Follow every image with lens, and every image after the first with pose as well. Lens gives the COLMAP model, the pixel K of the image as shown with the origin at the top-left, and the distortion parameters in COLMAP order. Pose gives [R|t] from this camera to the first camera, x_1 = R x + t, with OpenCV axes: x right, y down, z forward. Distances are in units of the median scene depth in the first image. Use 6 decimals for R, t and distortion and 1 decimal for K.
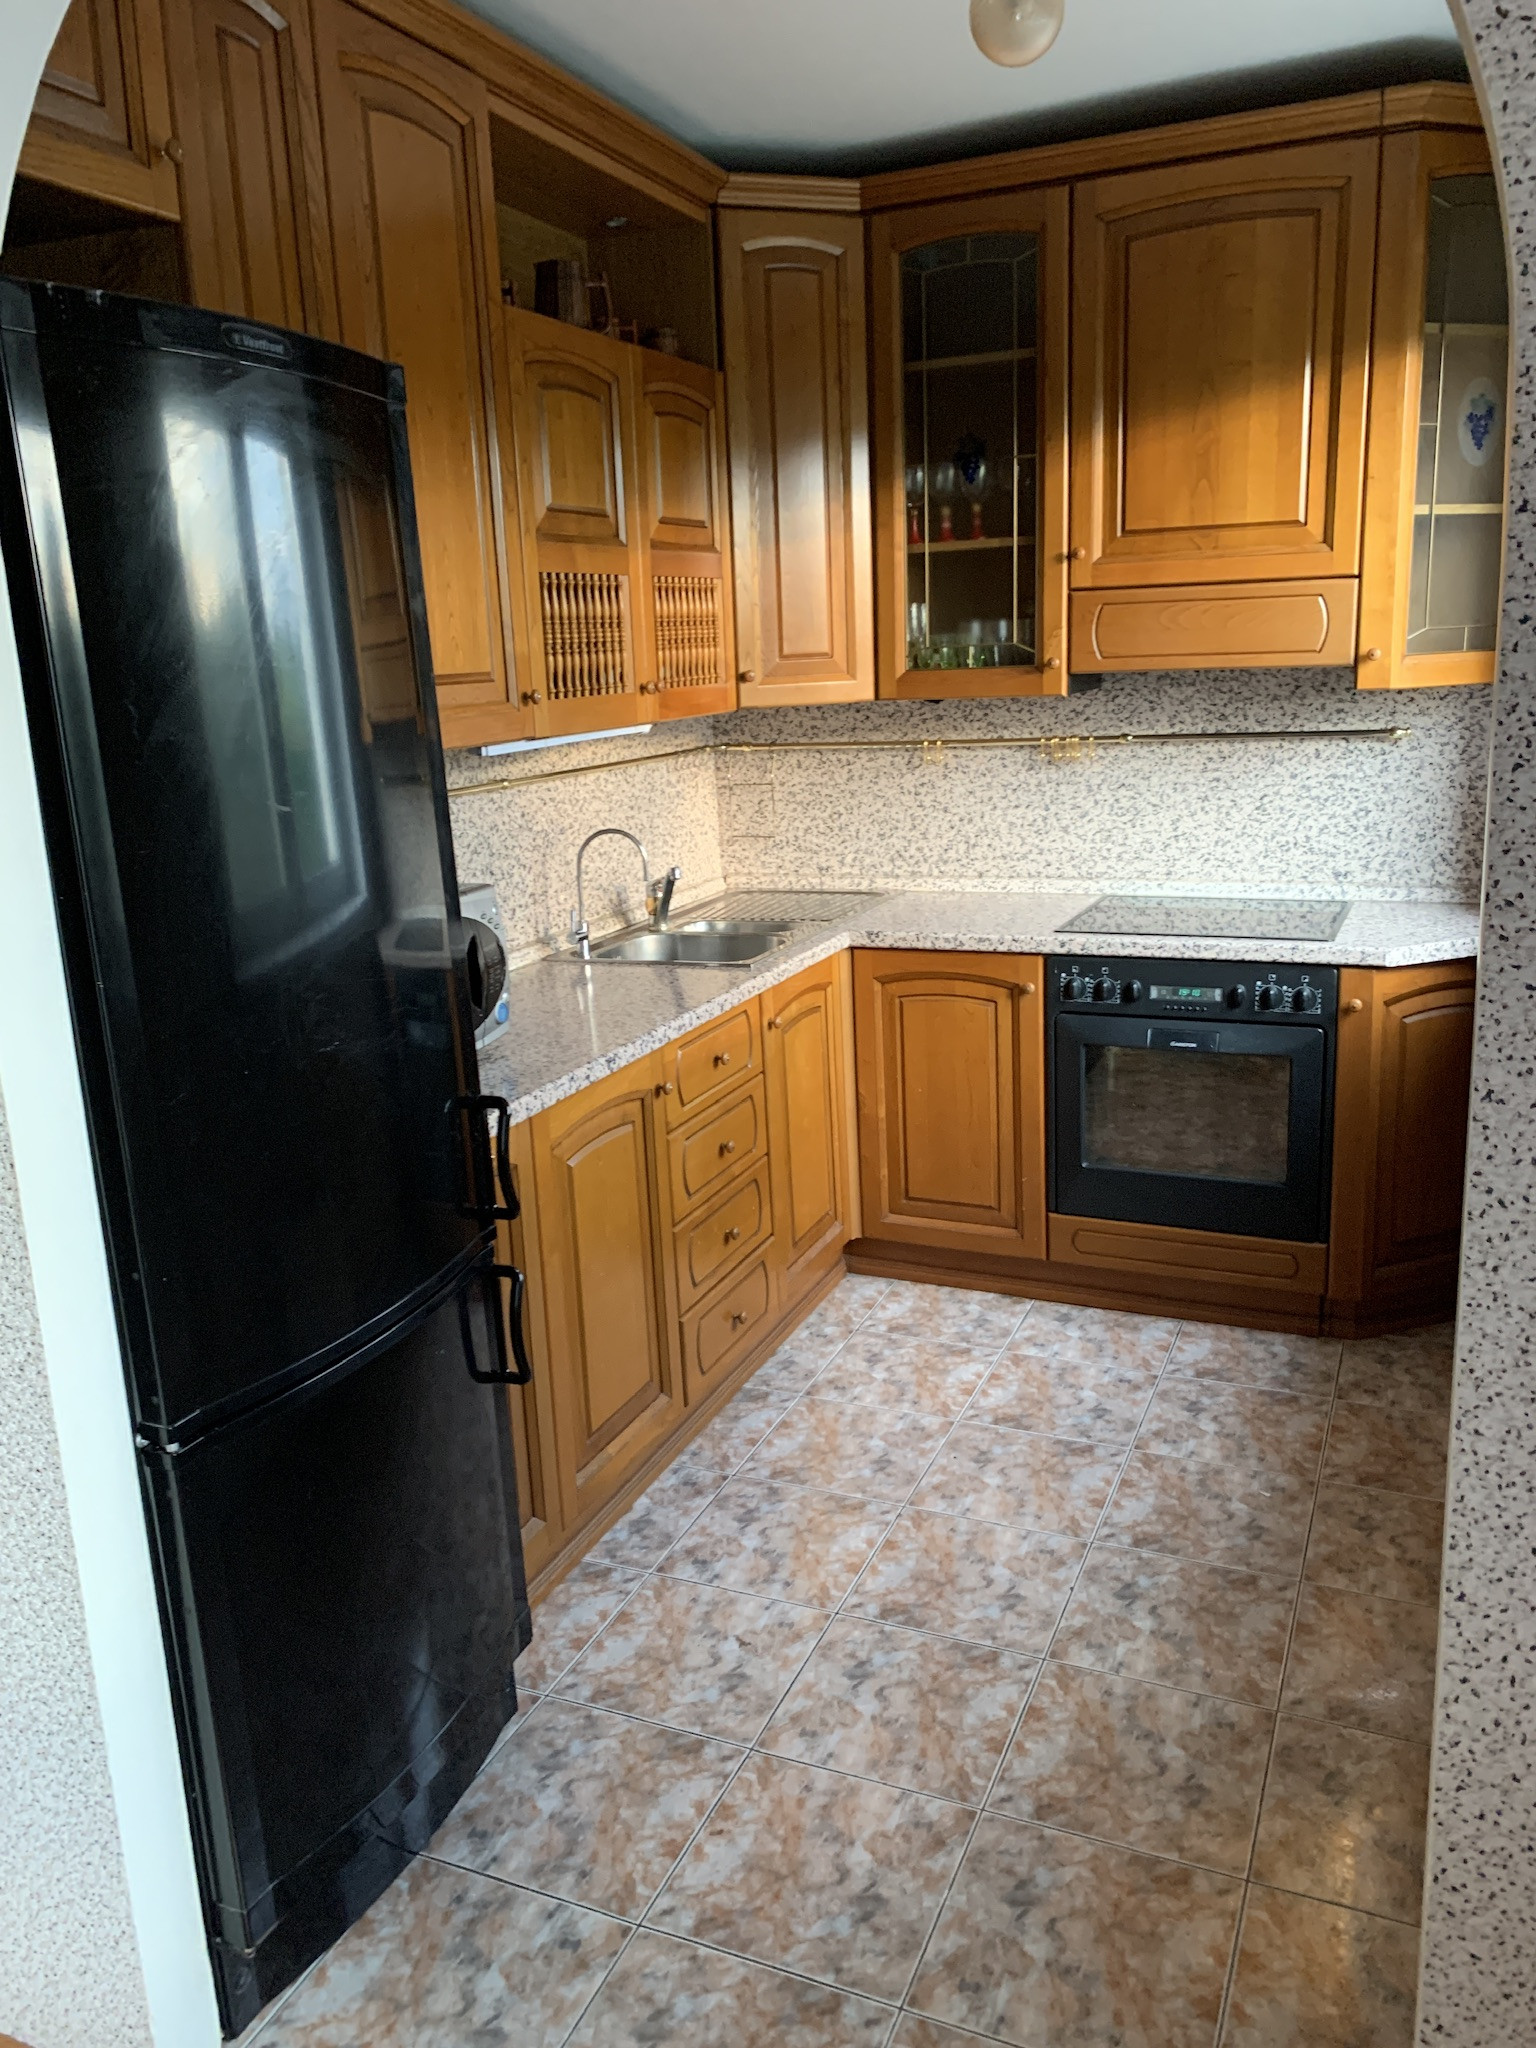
lens RADIAL K [[1565.3, 0, 749.6], [0, 1565.3, 1019.0], [0, 0, 1]] dist [0.054901, -0.102457]
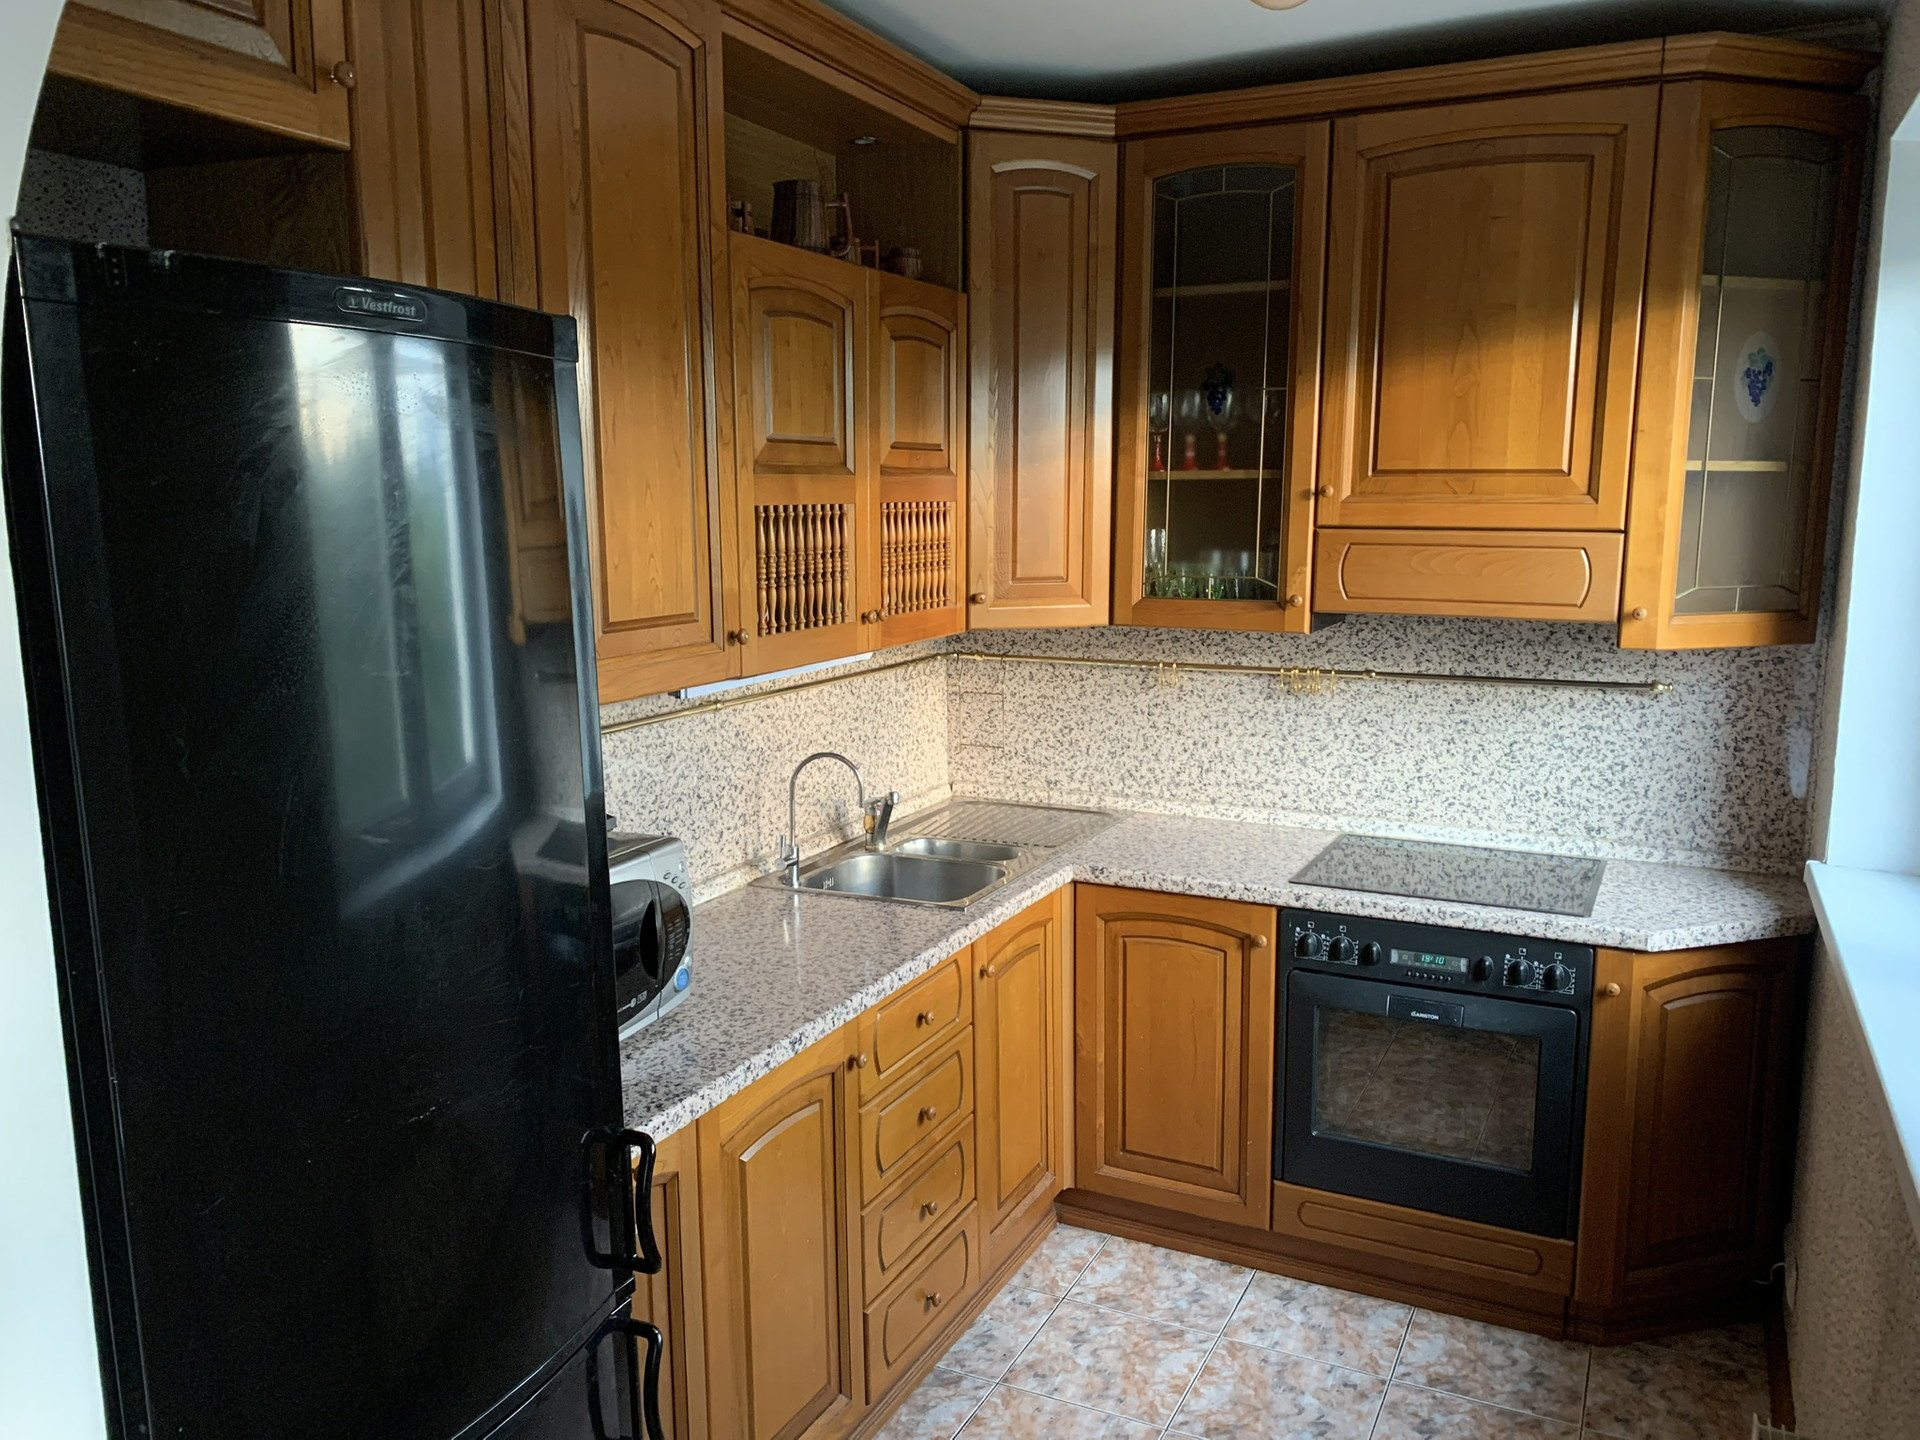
lens RADIAL K [[1459.1, 0, 957.5], [0, 1459.1, 741.0], [0, 0, 1]] dist [0.067875, -0.141366]
pose [[0.998512, 0.046273, -0.028864, 0.015744], [-0.048024, 0.996842, -0.063243, -0.071840], [0.025846, 0.064535, 0.997581, 0.103935]]
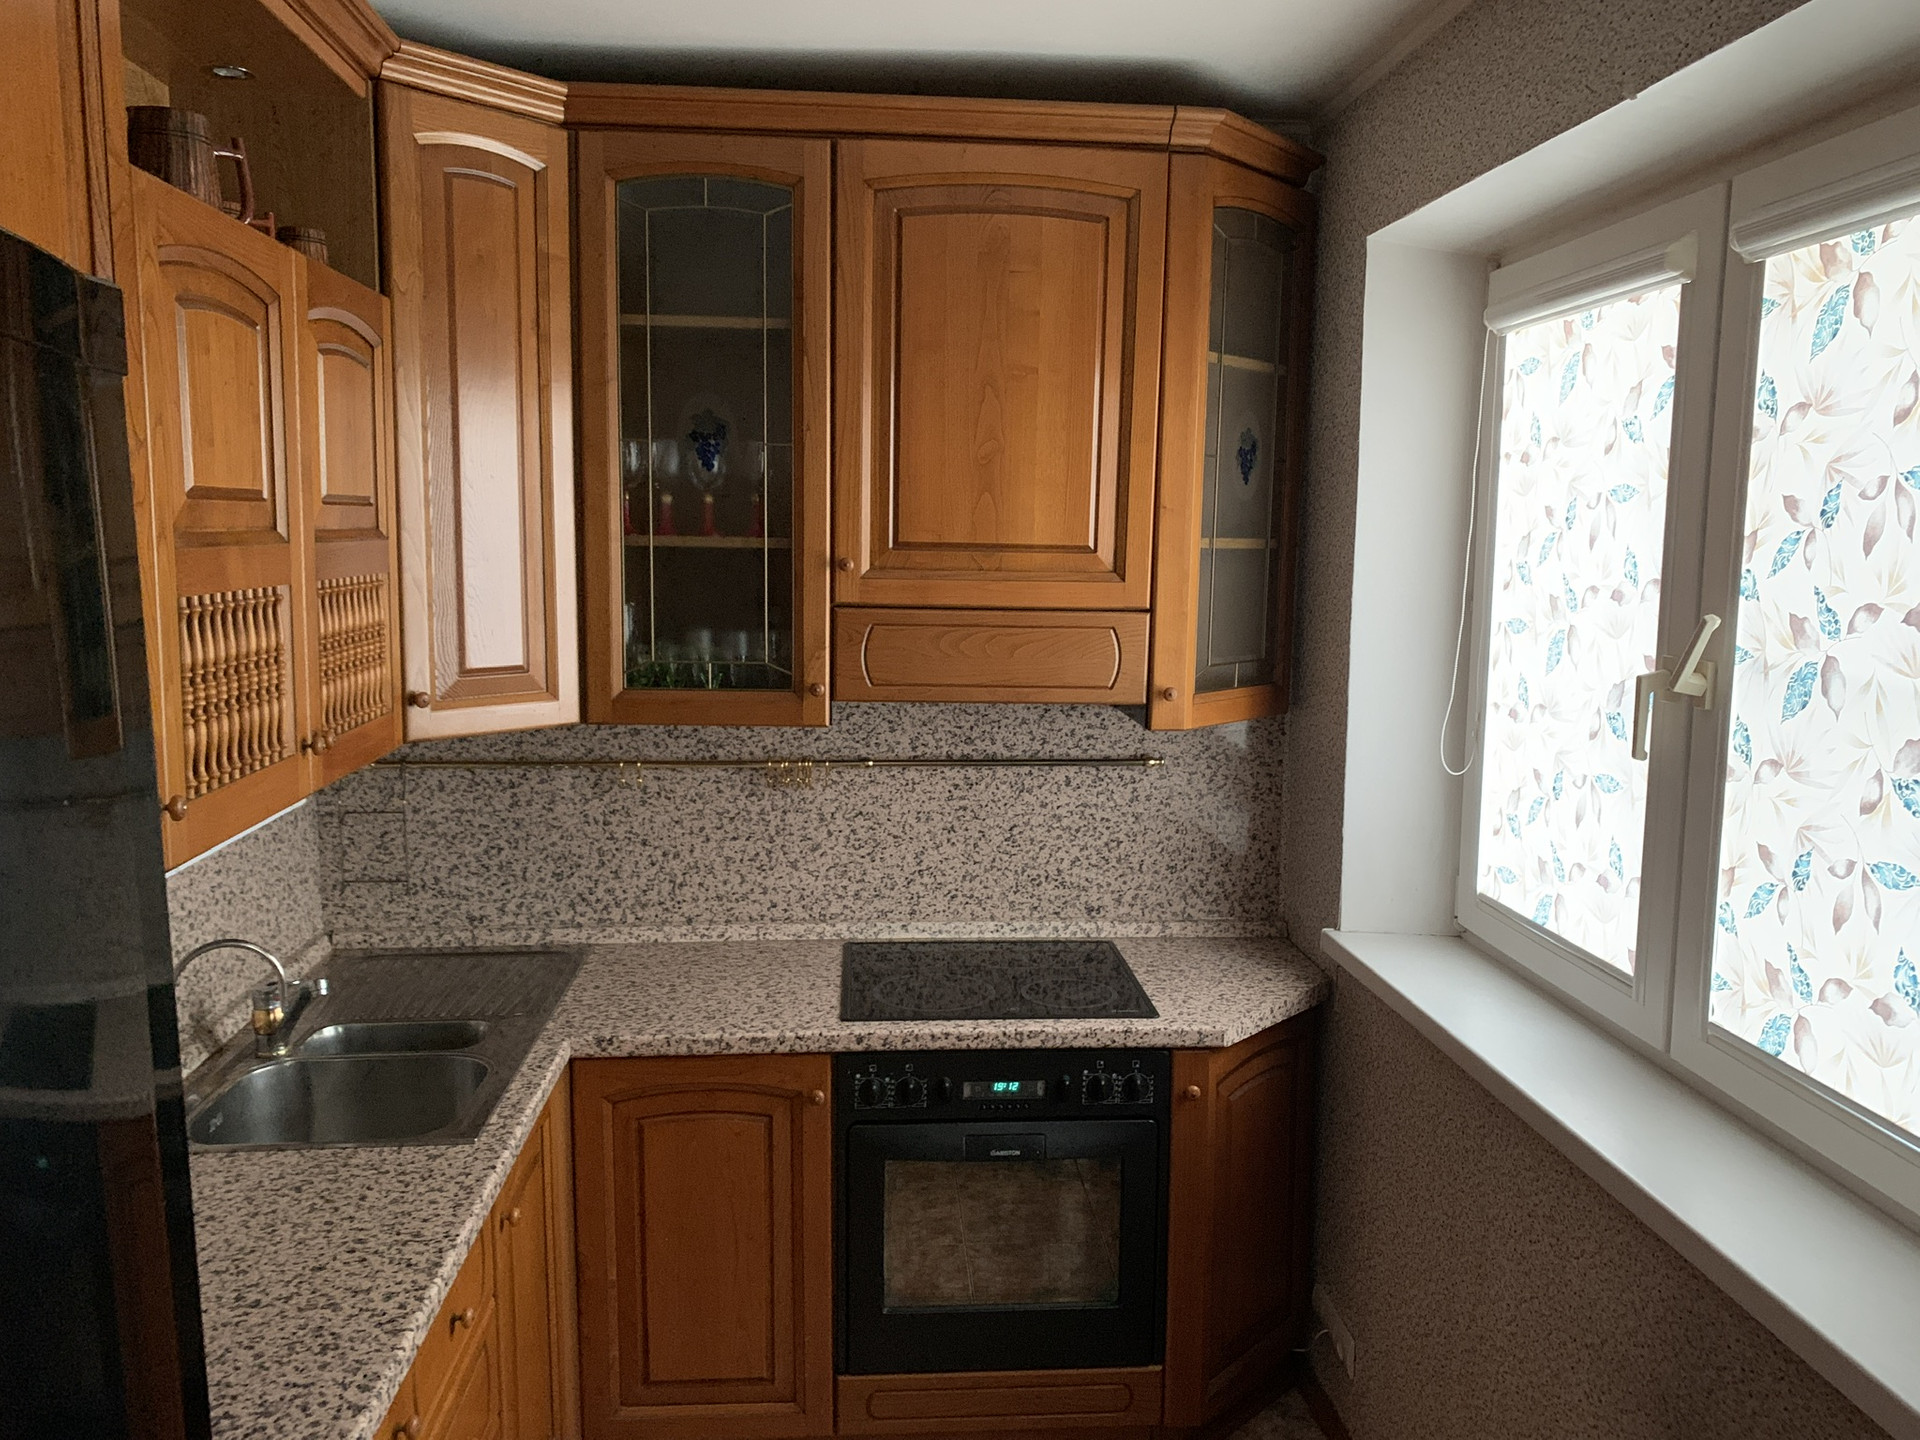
lens RADIAL K [[1443.2, 0, 947.0], [0, 1443.2, 717.2], [0, 0, 1]] dist [0.108435, -0.239747]
pose [[0.875058, -0.006536, 0.483974, -0.112574], [0.061081, 0.993406, -0.097024, -0.129170], [-0.480148, 0.114463, 0.869687, 0.295159]]
